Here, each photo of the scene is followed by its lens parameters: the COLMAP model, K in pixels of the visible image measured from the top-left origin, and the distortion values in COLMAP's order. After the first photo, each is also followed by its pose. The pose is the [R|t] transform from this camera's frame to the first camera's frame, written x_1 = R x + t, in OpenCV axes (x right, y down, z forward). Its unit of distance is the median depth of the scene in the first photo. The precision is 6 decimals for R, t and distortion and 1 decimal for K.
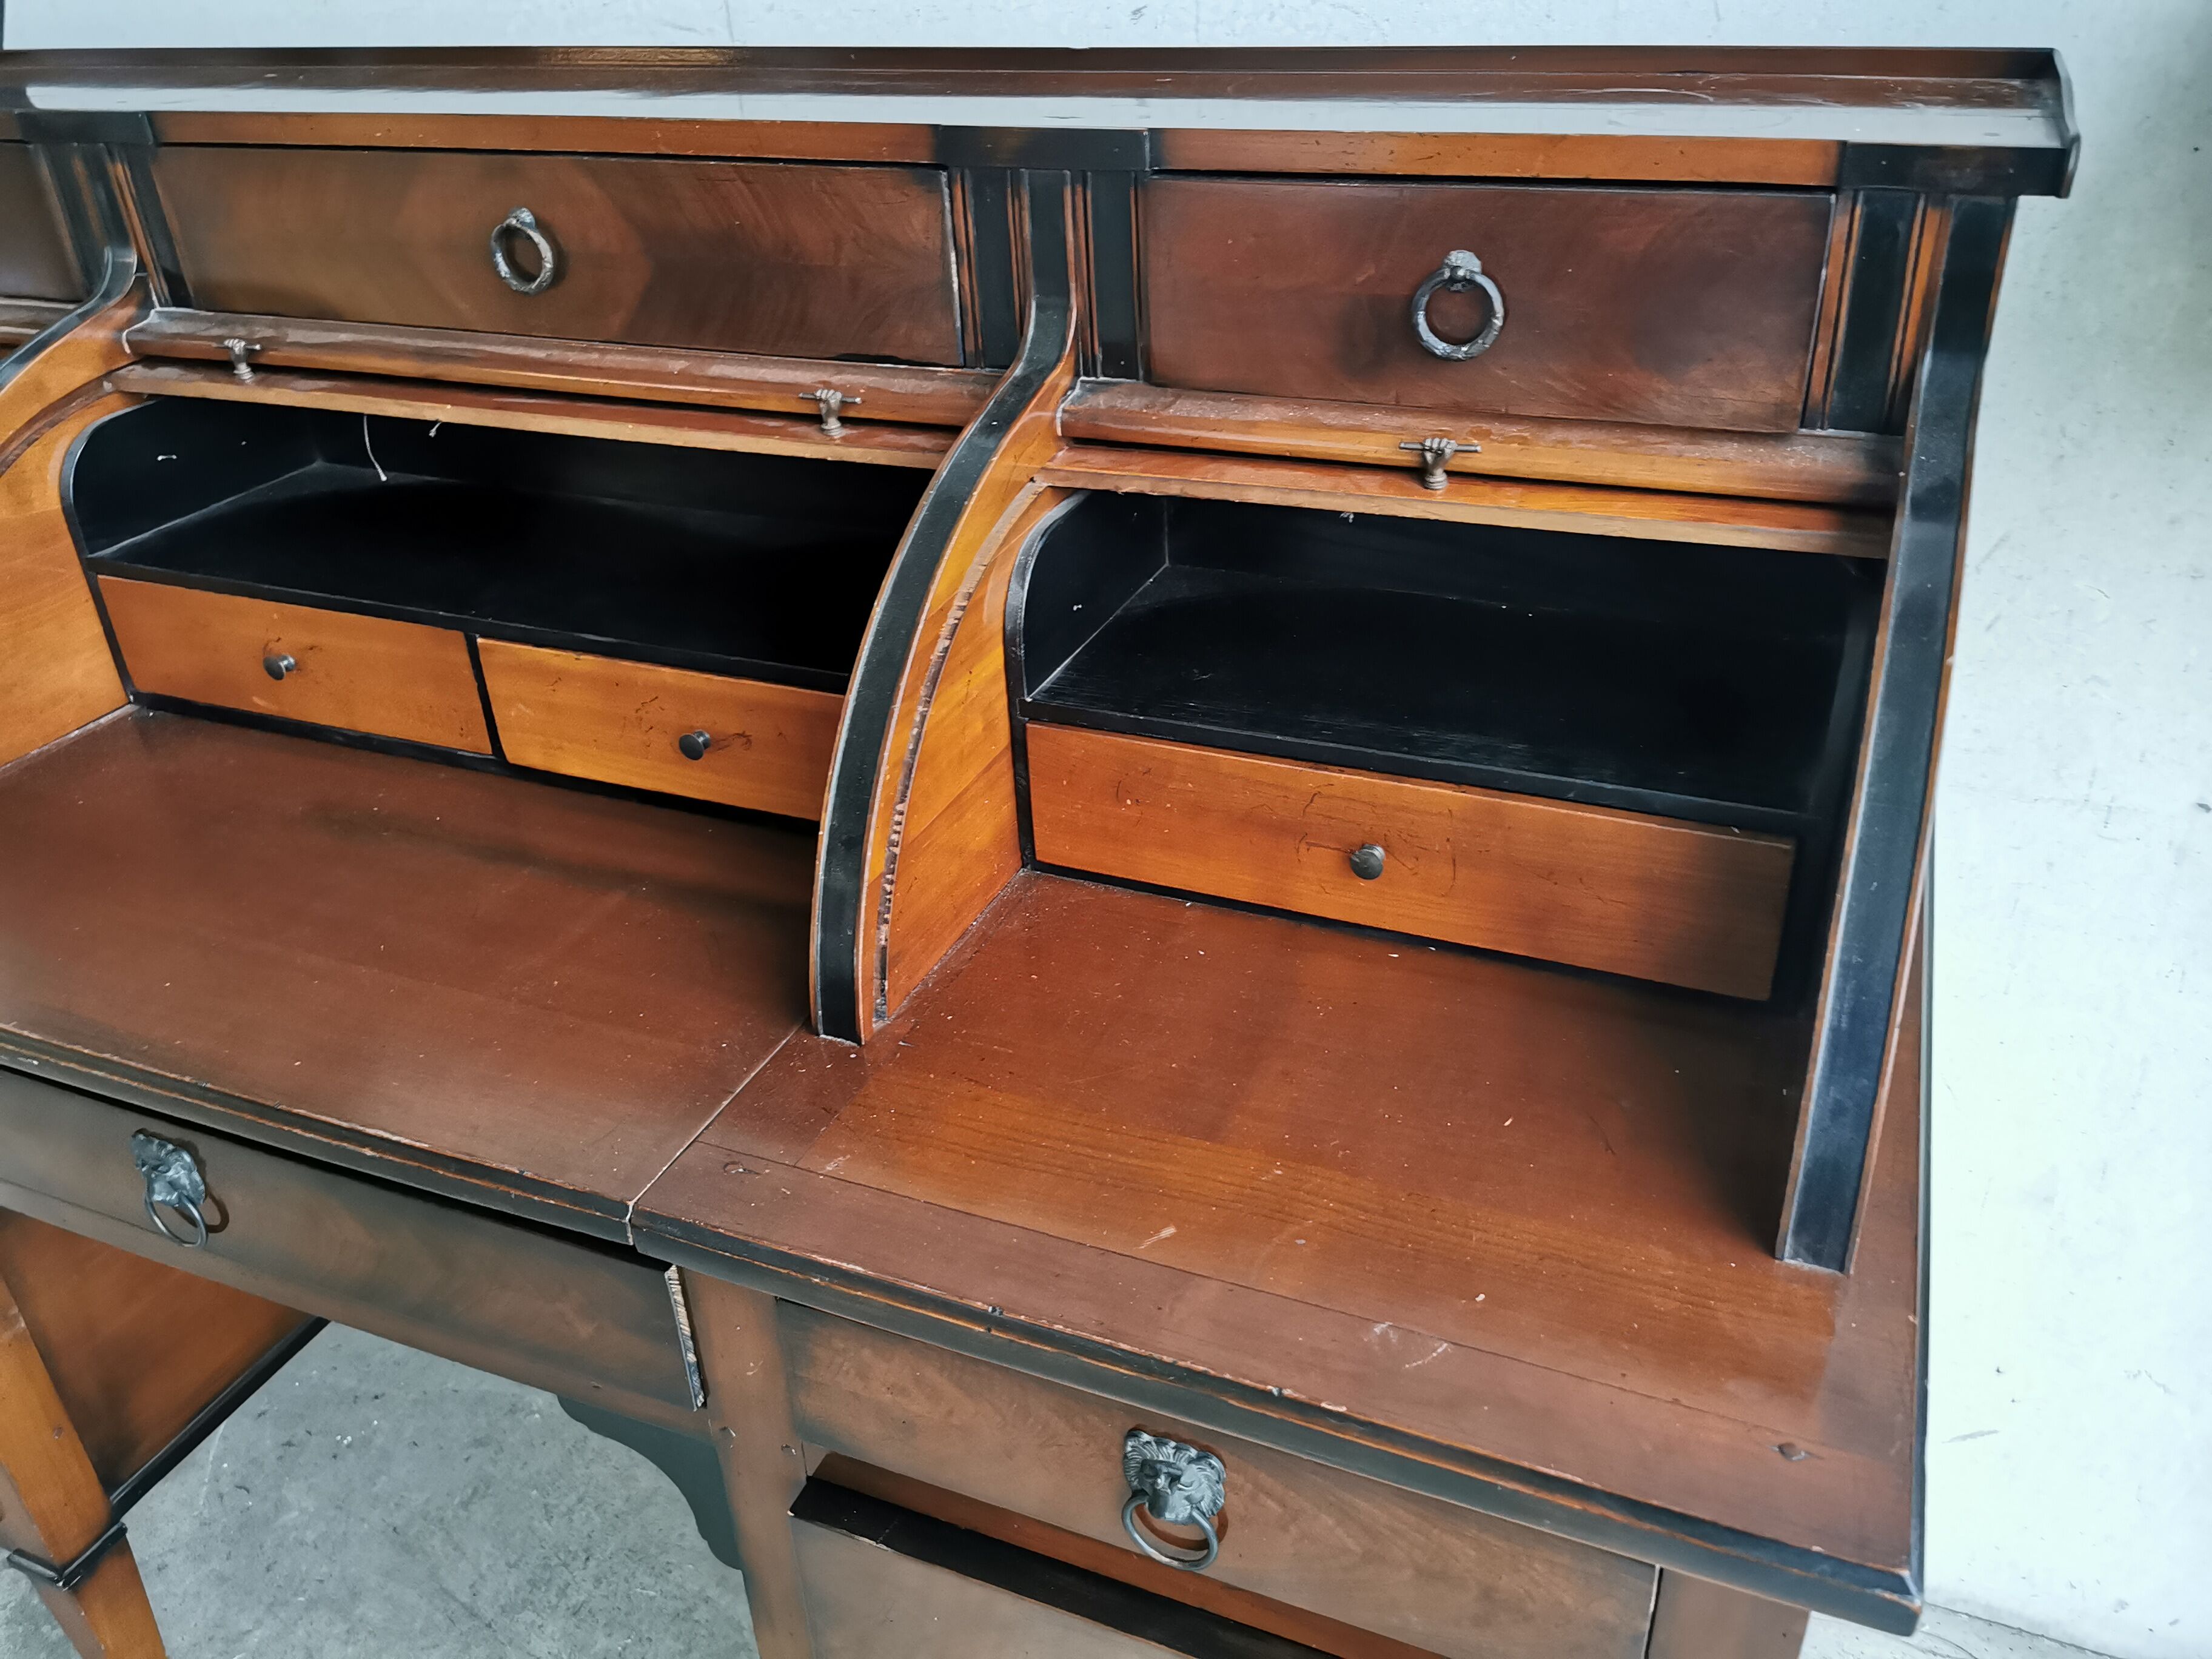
lens RADIAL K [[1710.3, 0, 1114.0], [0, 1710.3, 823.8], [0, 0, 1]] dist [0.057951, -0.086641]
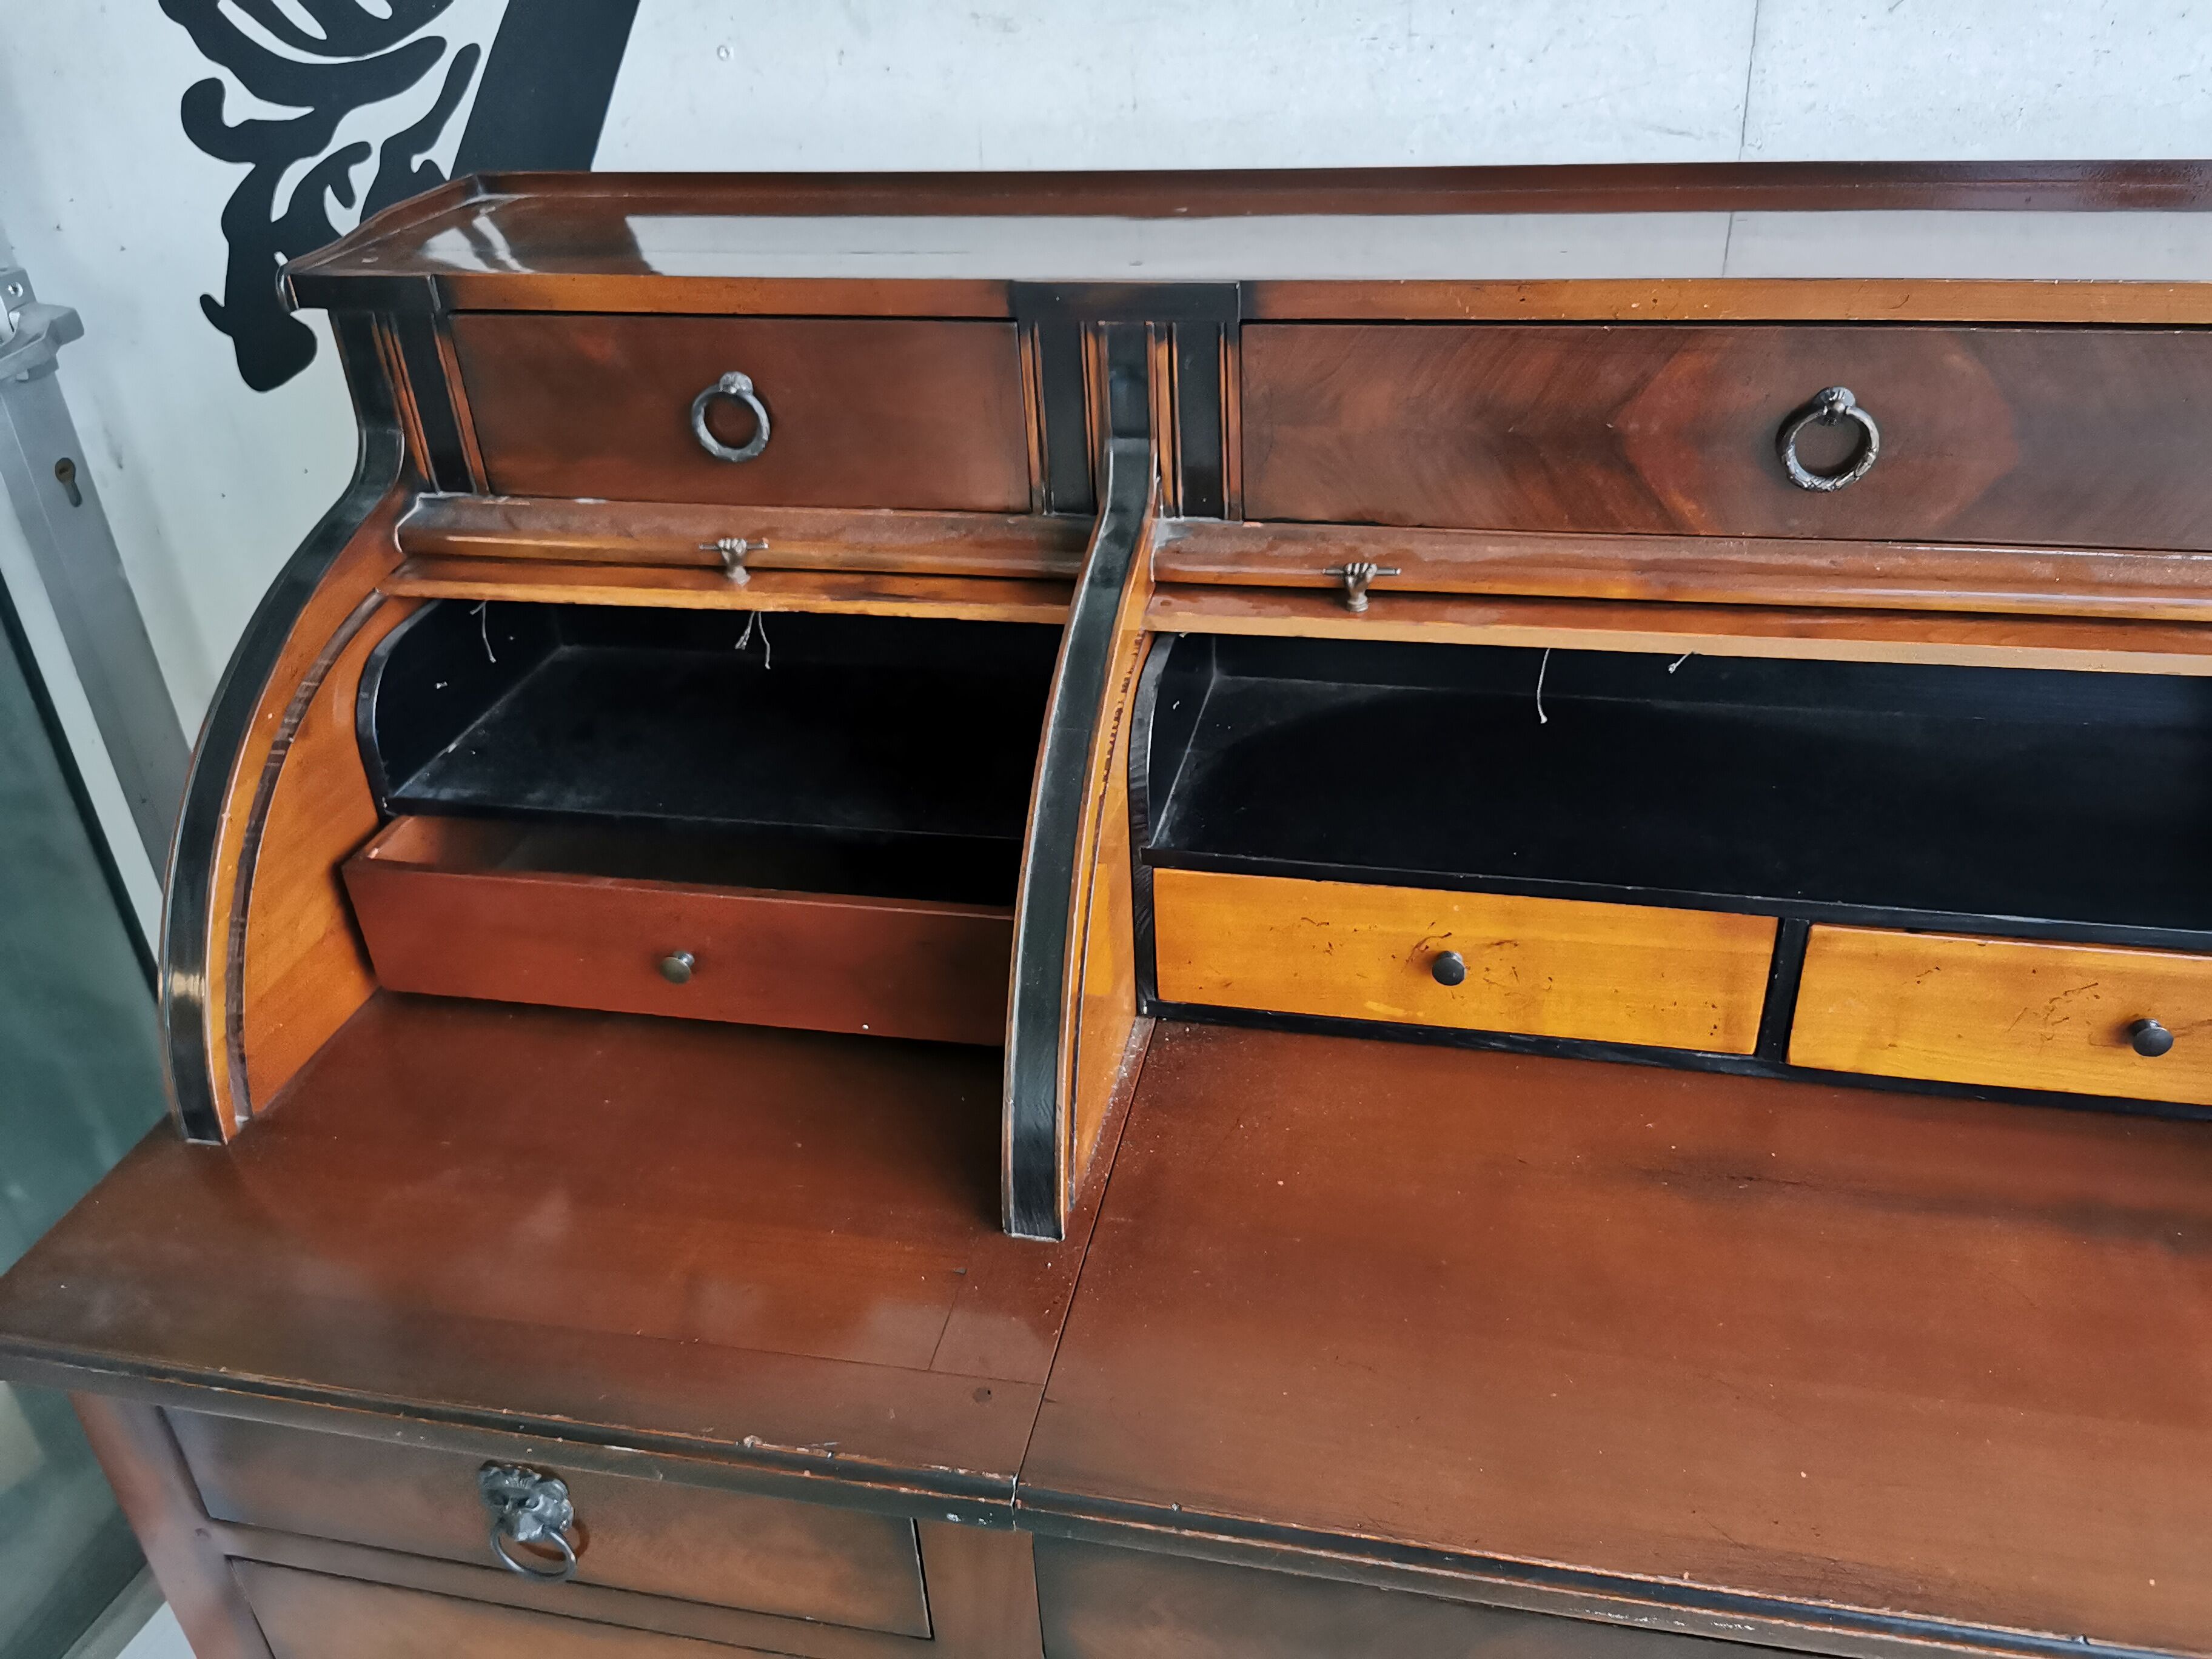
lens RADIAL K [[1710.3, 0, 1104.3], [0, 1710.3, 815.5], [0, 0, 1]] dist [0.057951, -0.086641]
pose [[0.983391, -0.097660, 0.152986, -0.829361], [0.097006, 0.995214, 0.011750, -0.204800], [-0.153401, 0.003285, 0.988159, 0.265150]]
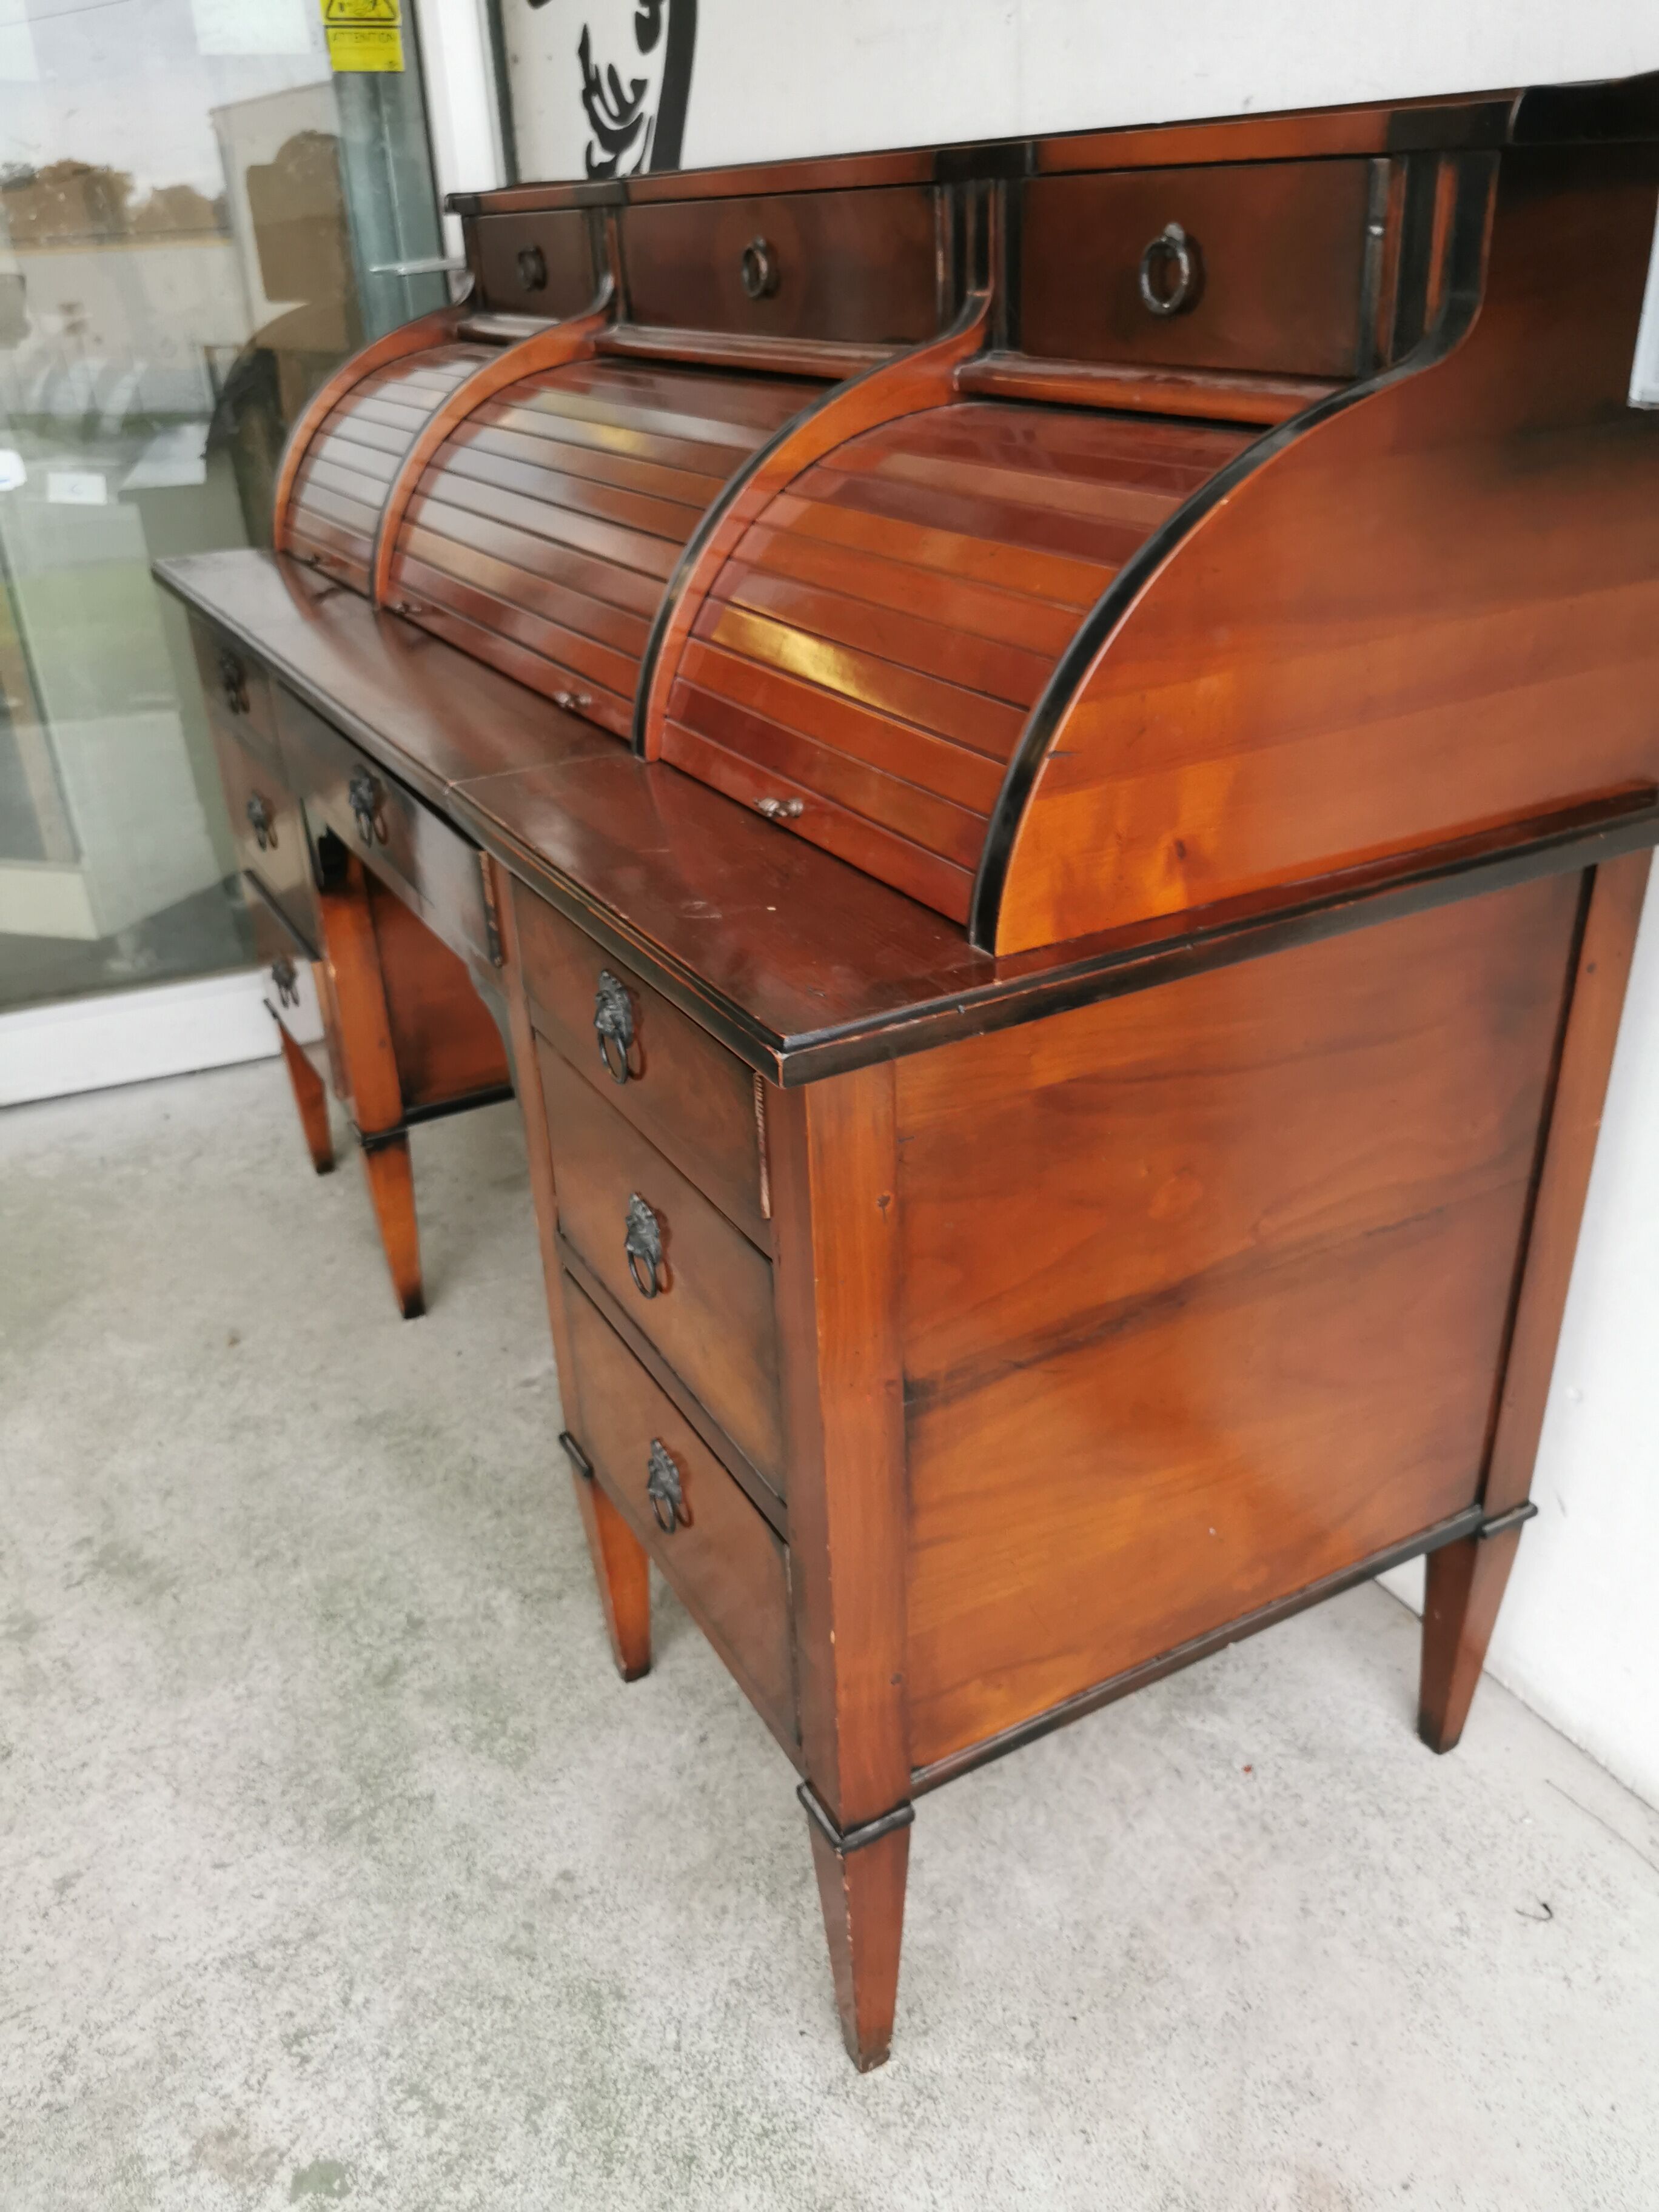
lens RADIAL K [[1710.3, 0, 839.4], [0, 1710.3, 1132.2], [0, 0, 1]] dist [0.057951, -0.086641]
pose [[0.786424, 0.298168, -0.540956, 0.708904], [-0.301904, 0.949586, 0.084502, 0.208768], [0.538880, 0.096863, 0.836795, -0.089302]]
